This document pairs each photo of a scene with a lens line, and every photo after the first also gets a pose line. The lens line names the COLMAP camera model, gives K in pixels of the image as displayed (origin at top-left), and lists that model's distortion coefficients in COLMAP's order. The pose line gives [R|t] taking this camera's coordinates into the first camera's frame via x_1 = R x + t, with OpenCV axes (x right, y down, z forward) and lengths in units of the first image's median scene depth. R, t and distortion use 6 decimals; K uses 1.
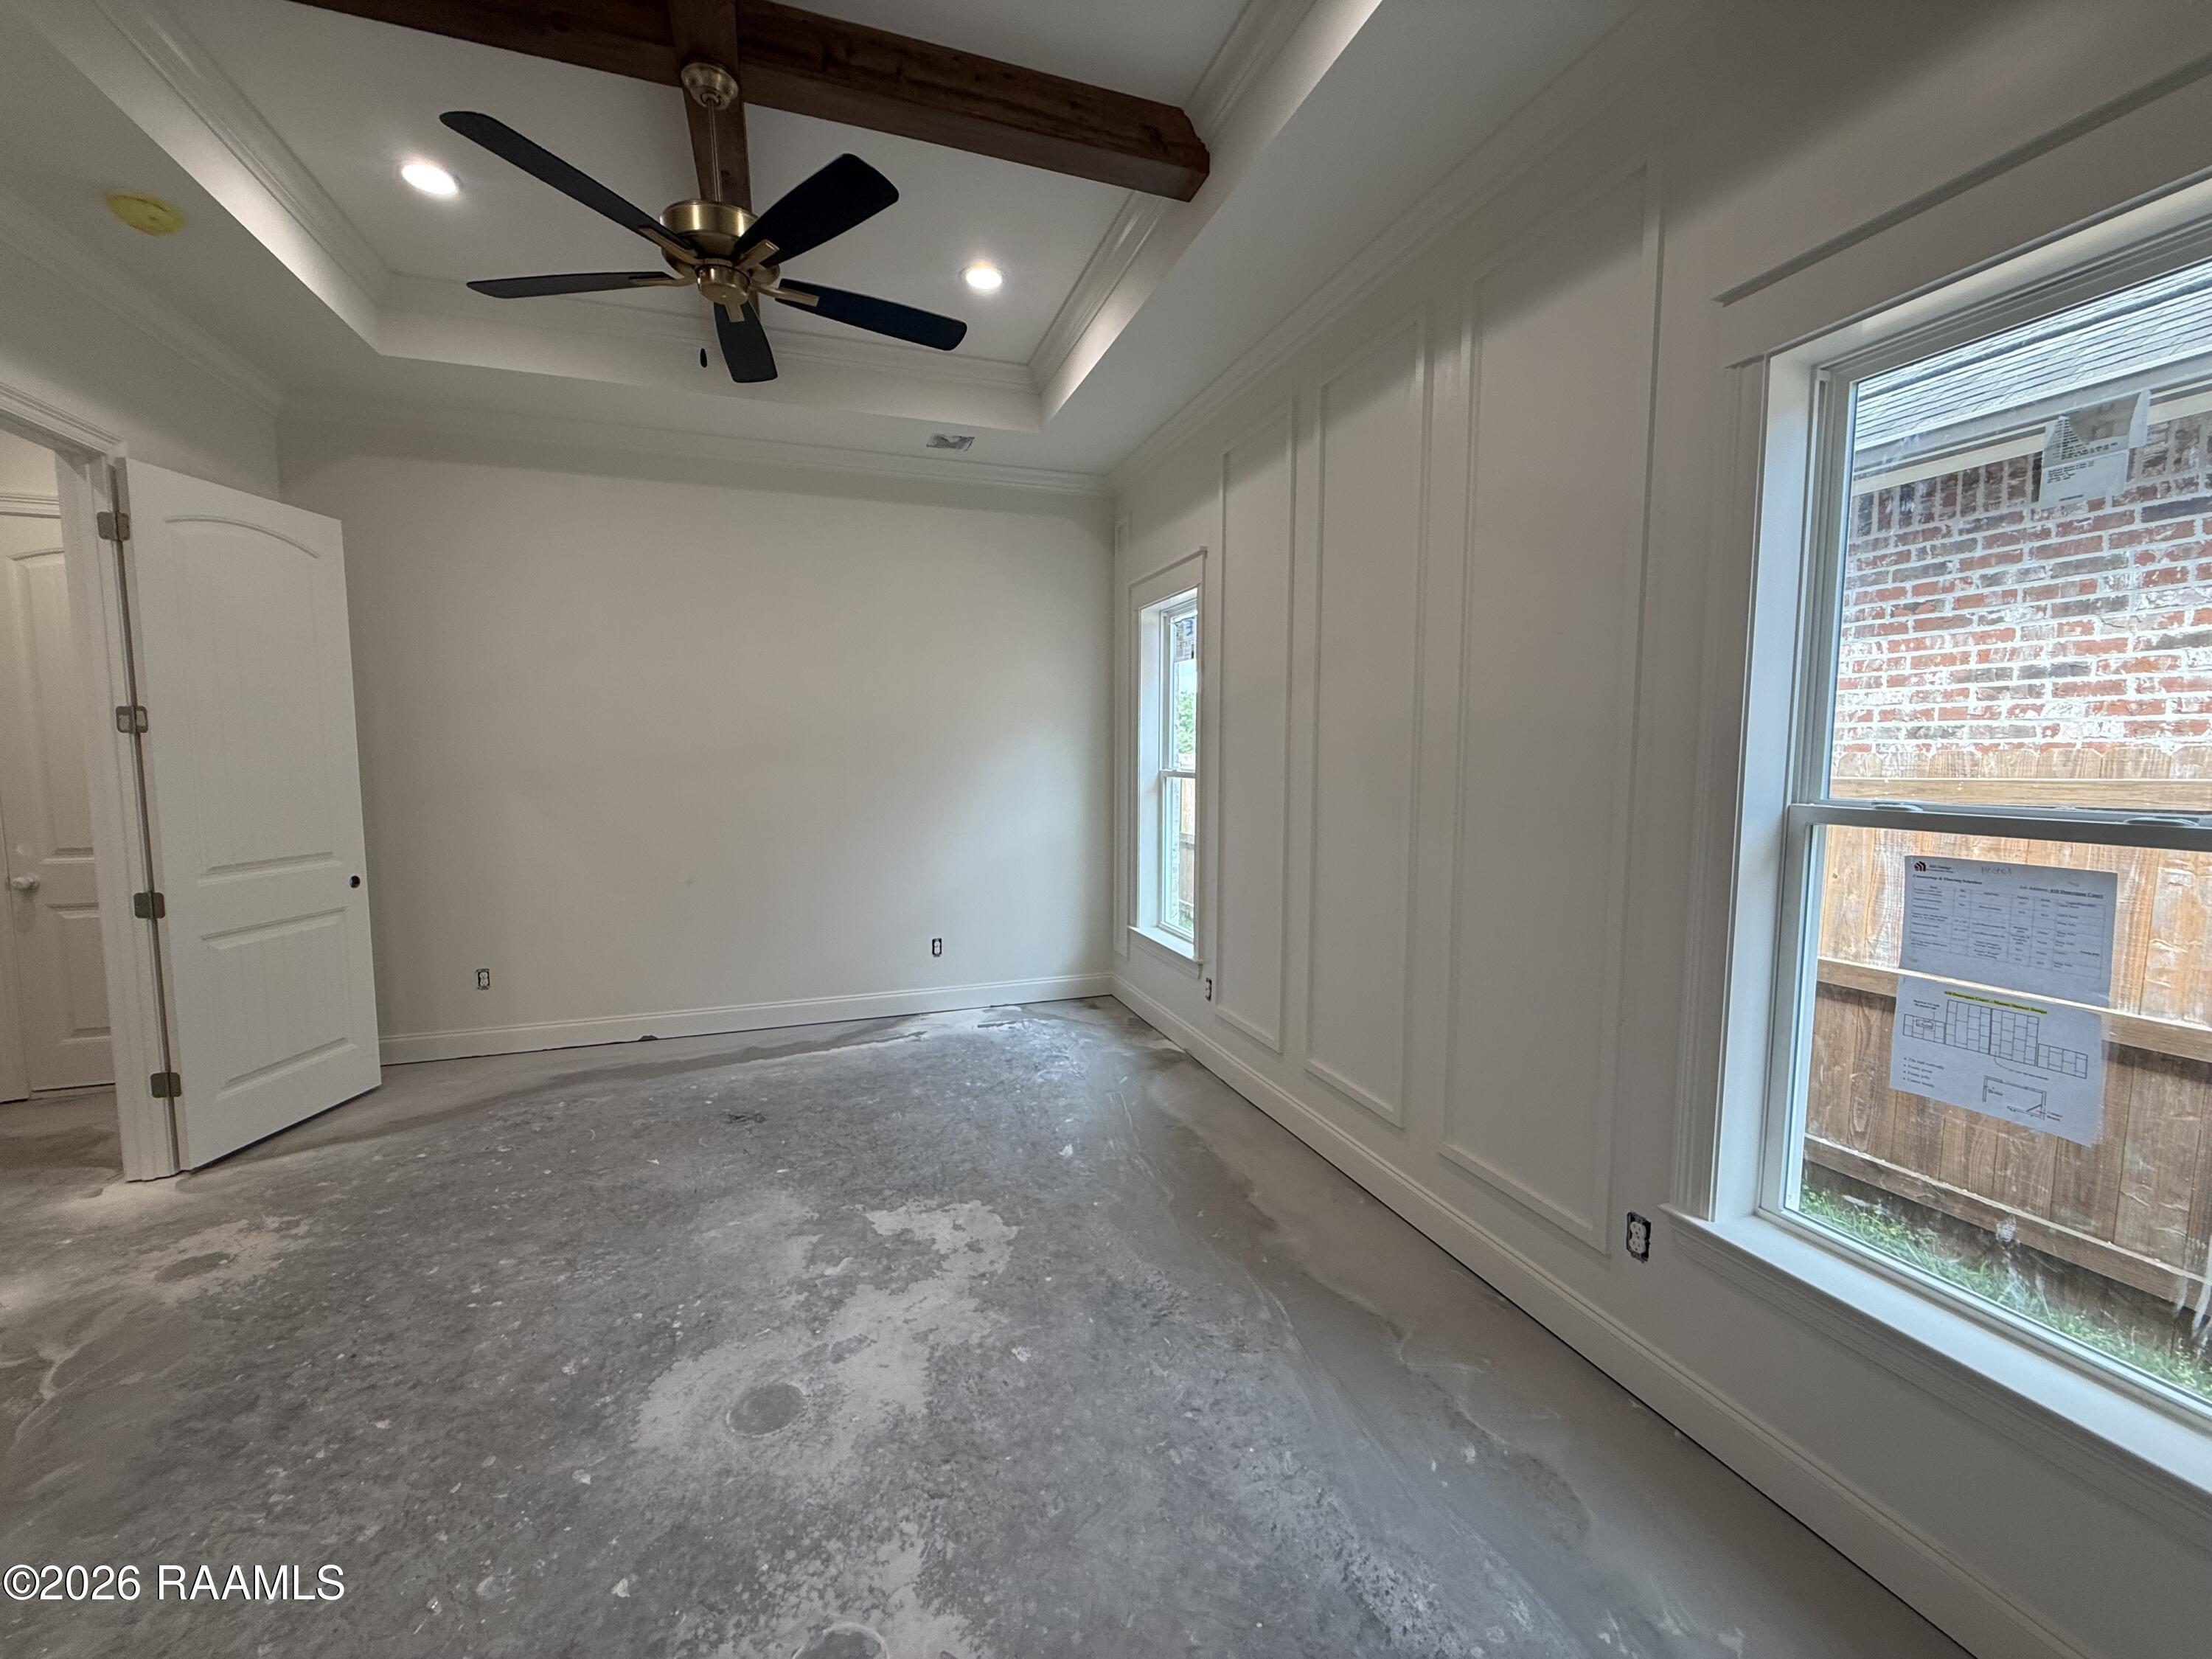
lens RADIAL K [[885.9, 0, 1101.9], [0, 885.9, 834.3], [0, 0, 1]] dist [-0.000489, 0.000009]
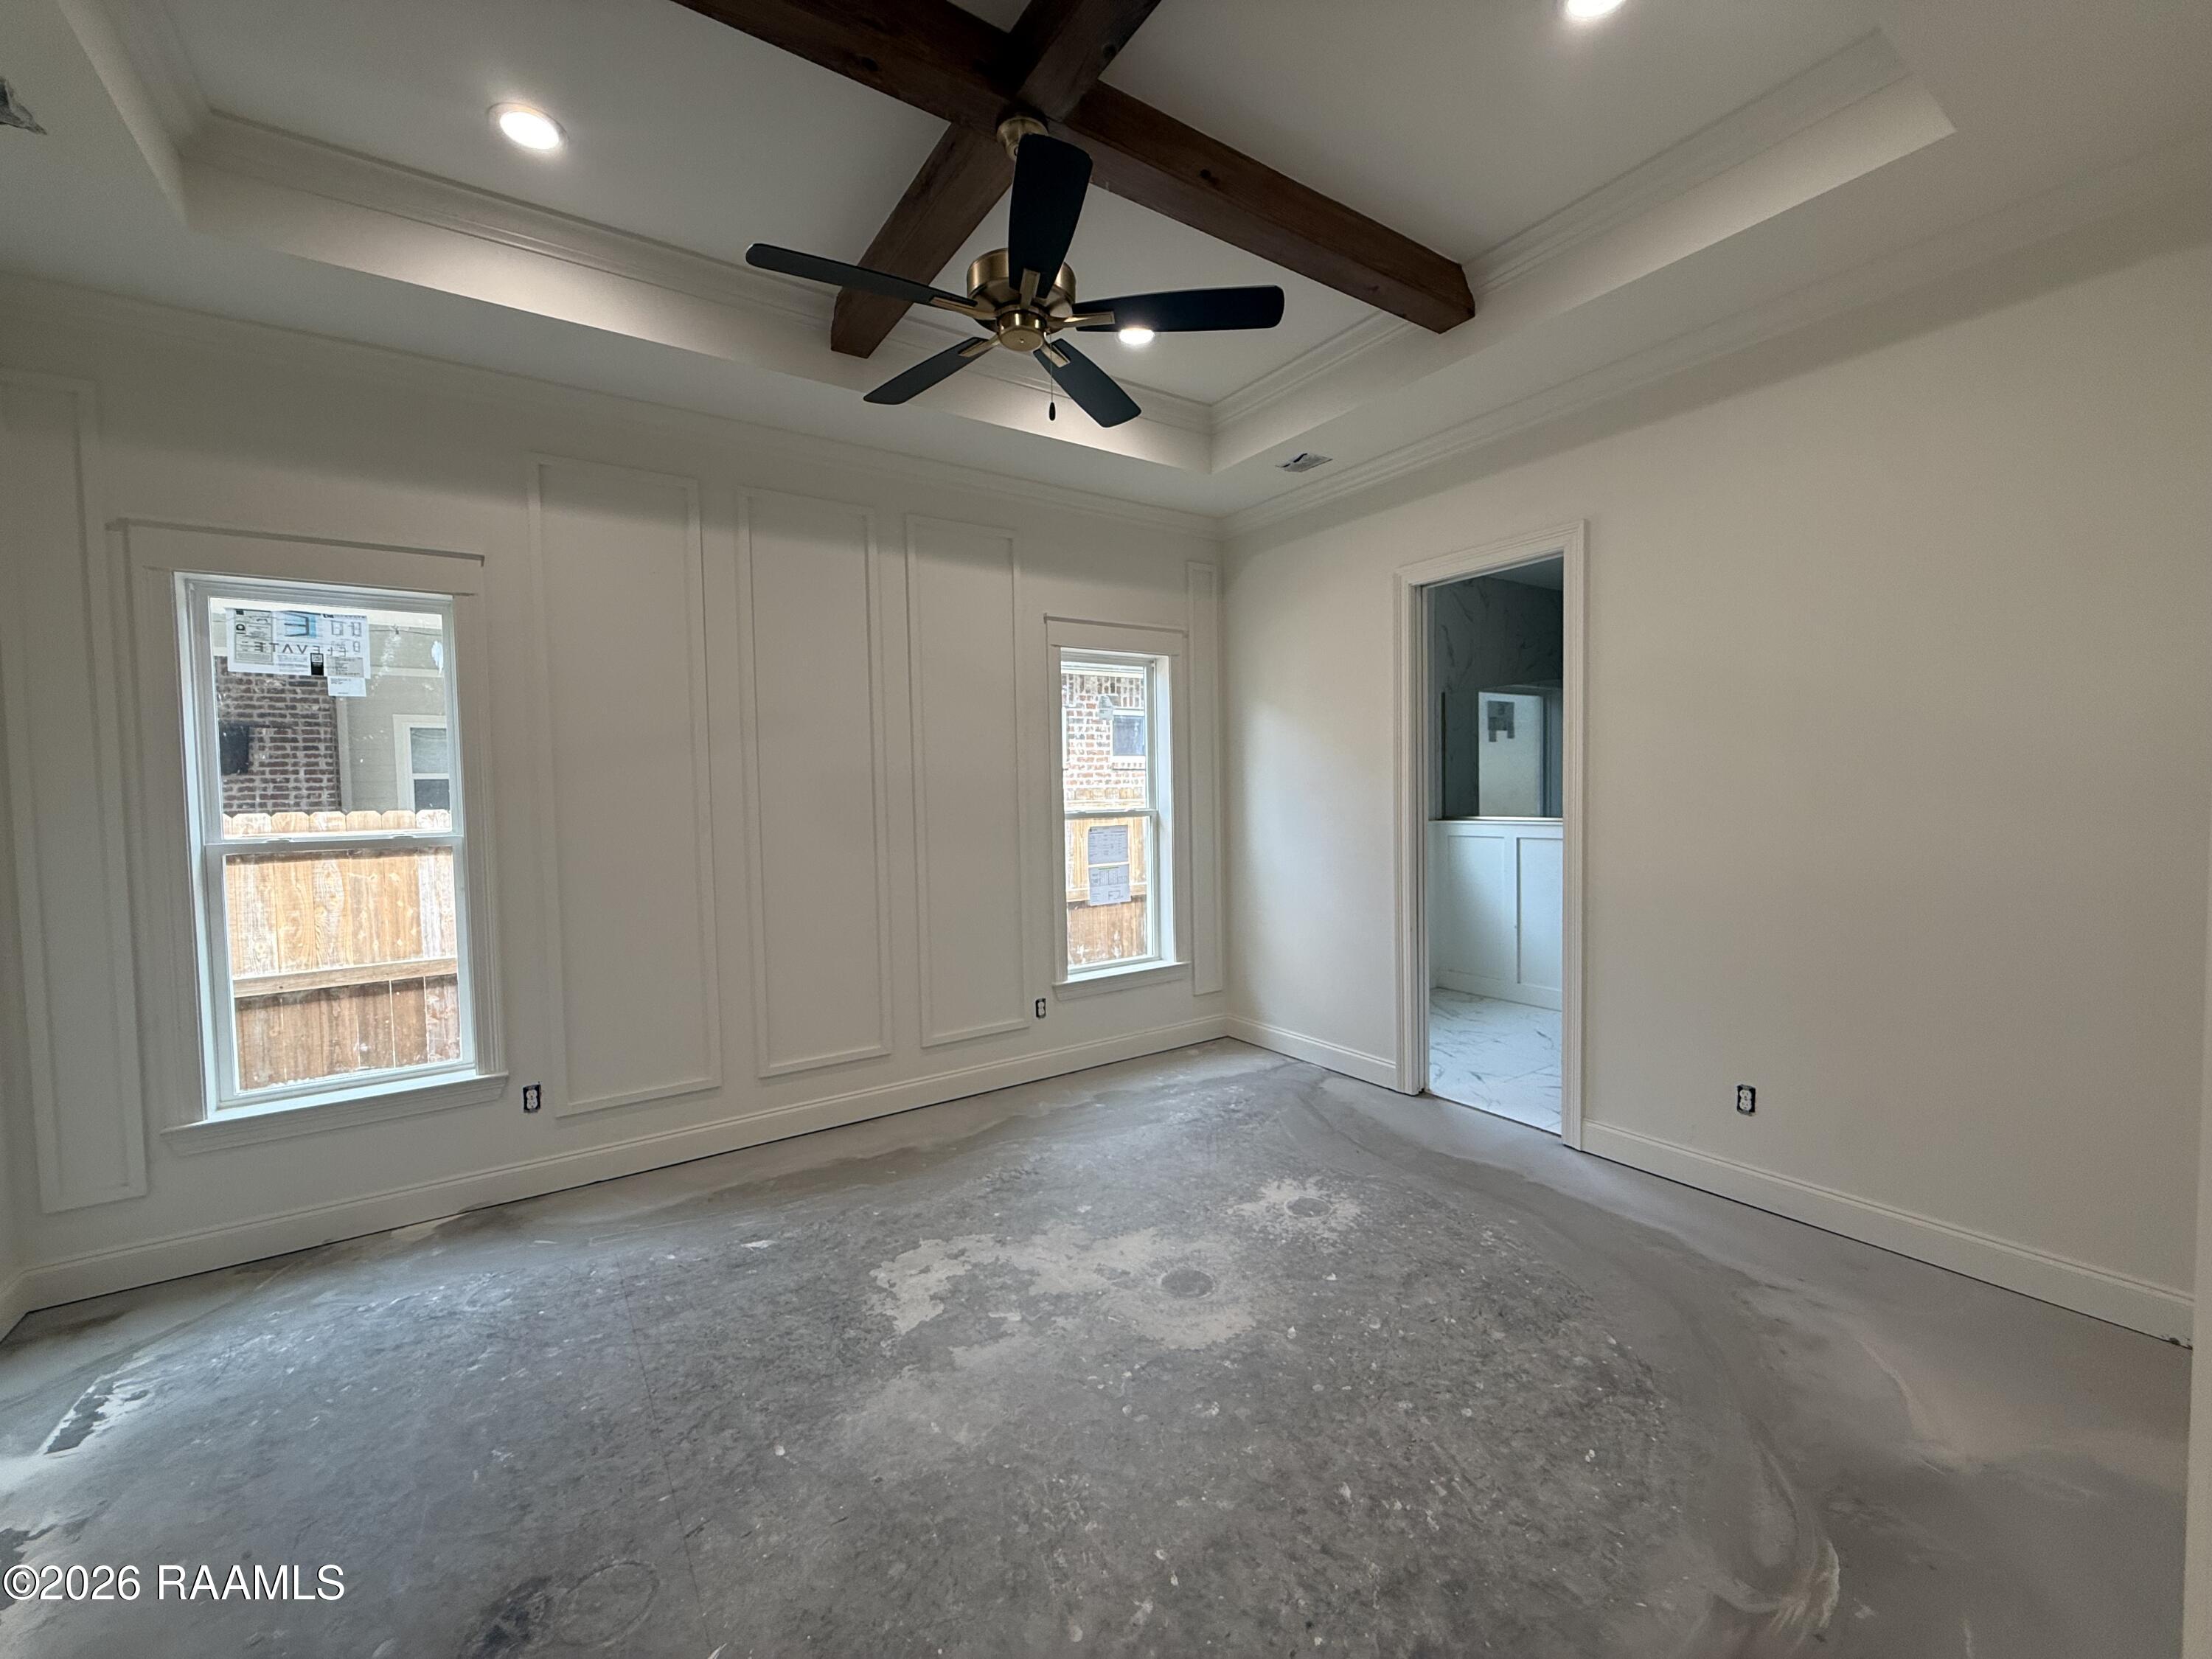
lens RADIAL K [[885.9, 0, 1103.7], [0, 885.9, 839.9], [0, 0, 1]] dist [-0.000489, 0.000009]
pose [[-0.263074, -0.049451, 0.963508, -1.288781], [0.110726, 0.990539, 0.081071, -0.110130], [-0.958401, 0.128013, -0.255109, 1.109750]]
